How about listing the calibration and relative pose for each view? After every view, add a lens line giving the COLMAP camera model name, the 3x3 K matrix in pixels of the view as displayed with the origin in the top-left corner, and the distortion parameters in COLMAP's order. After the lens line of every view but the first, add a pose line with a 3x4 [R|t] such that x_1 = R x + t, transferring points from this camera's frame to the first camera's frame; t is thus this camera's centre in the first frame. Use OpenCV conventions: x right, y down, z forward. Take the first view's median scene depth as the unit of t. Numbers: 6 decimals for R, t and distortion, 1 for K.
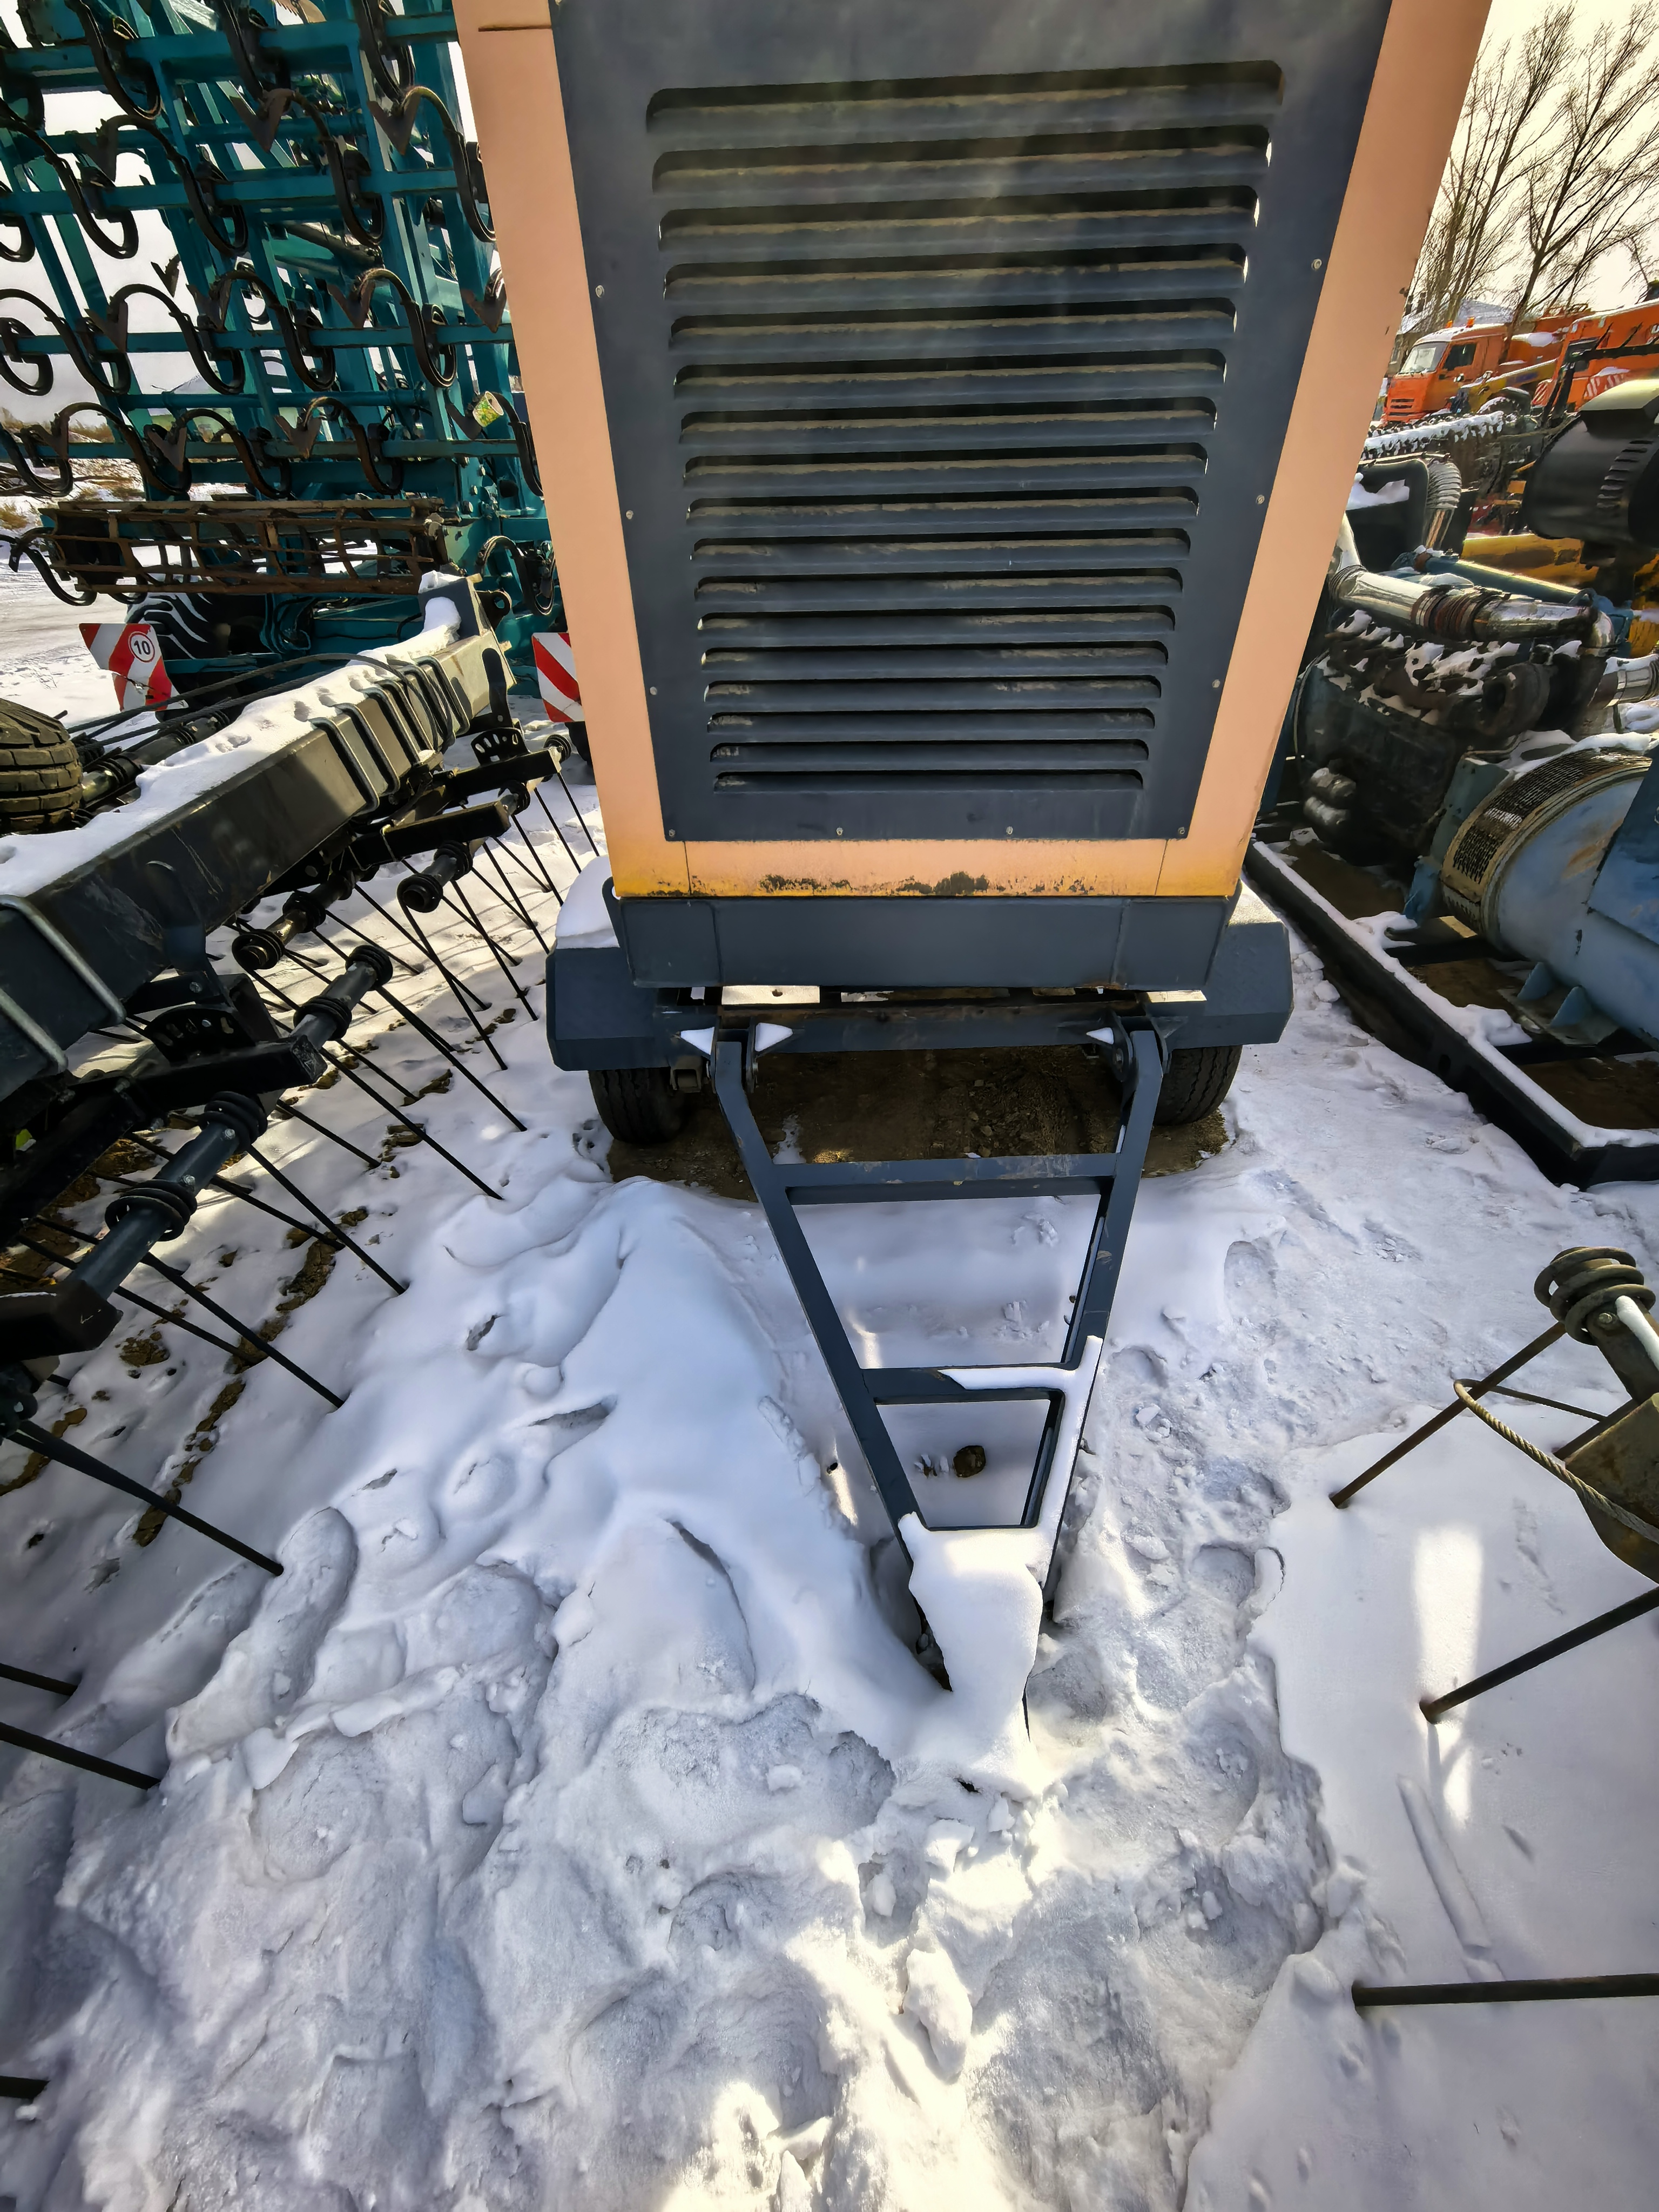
lens RADIAL K [[880.1, 0, 822.2], [0, 880.1, 1138.0], [0, 0, 1]] dist [0.003069, 0.000143]
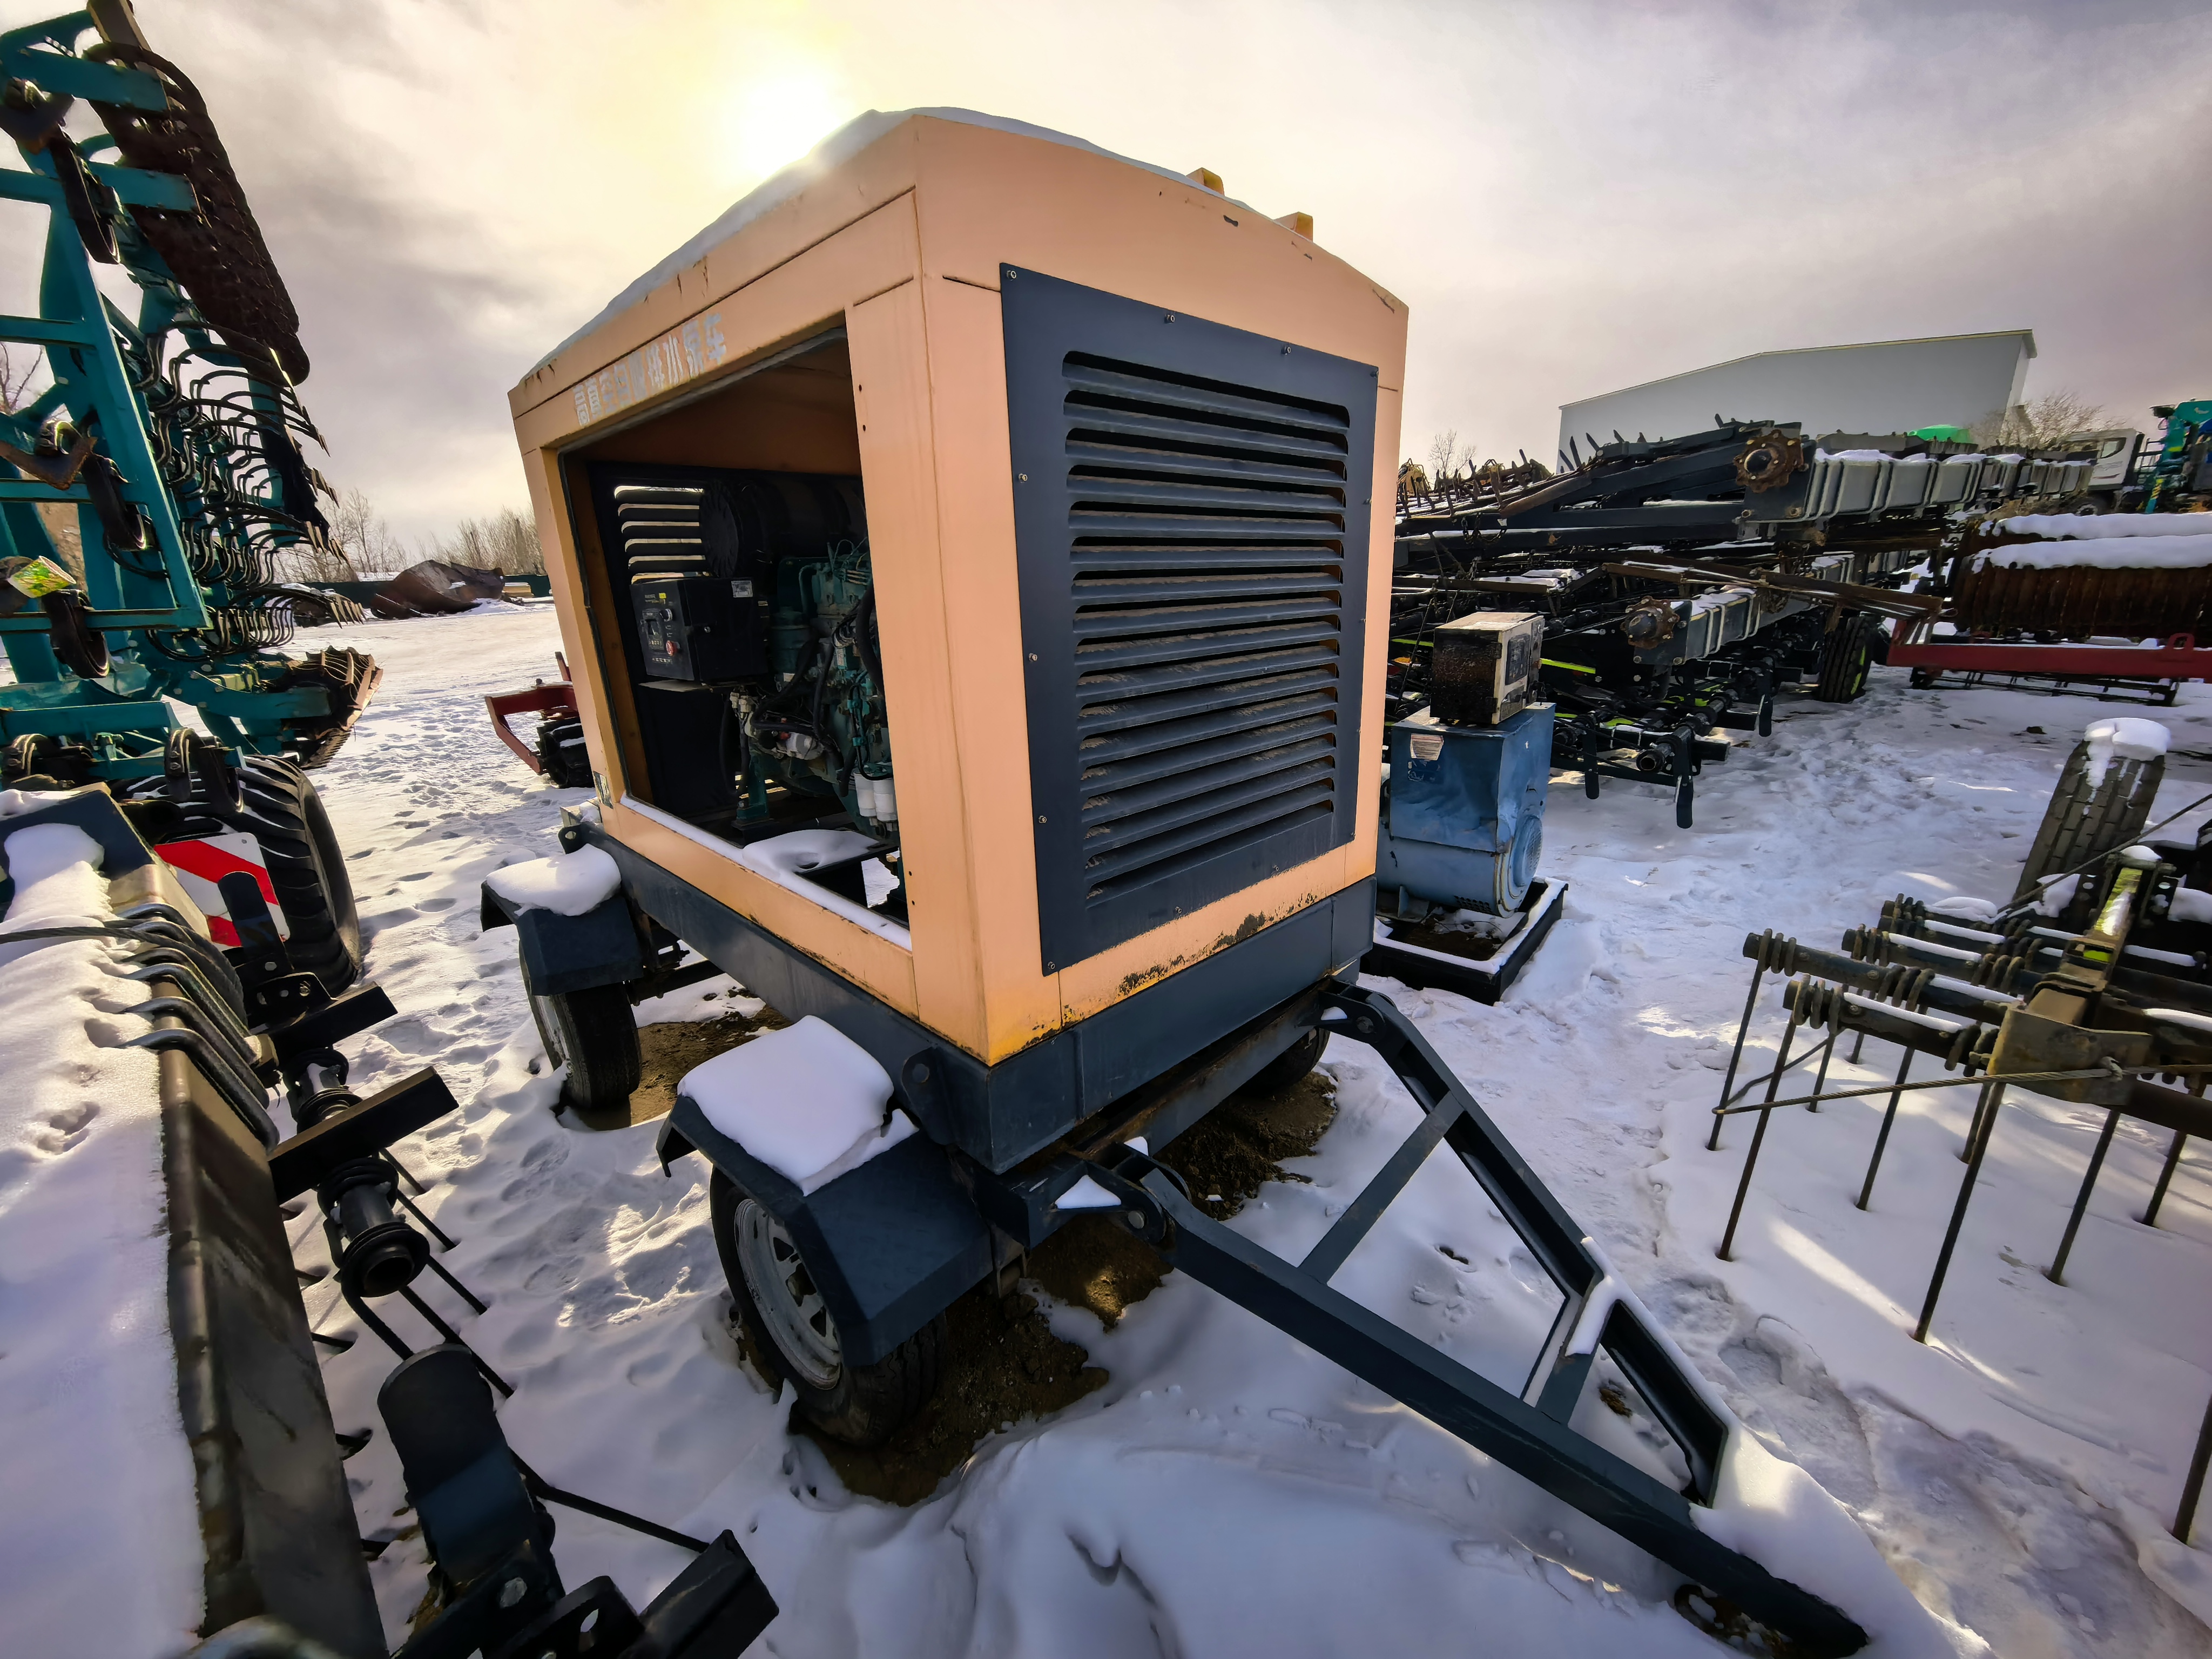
lens RADIAL K [[880.1, 0, 1120.7], [0, 880.1, 840.3], [0, 0, 1]] dist [0.003069, 0.000143]
pose [[0.664394, -0.213564, 0.716220, -0.691231], [0.480724, 0.855877, -0.190732, -0.248039], [-0.572263, 0.471025, 0.671305, 0.321898]]
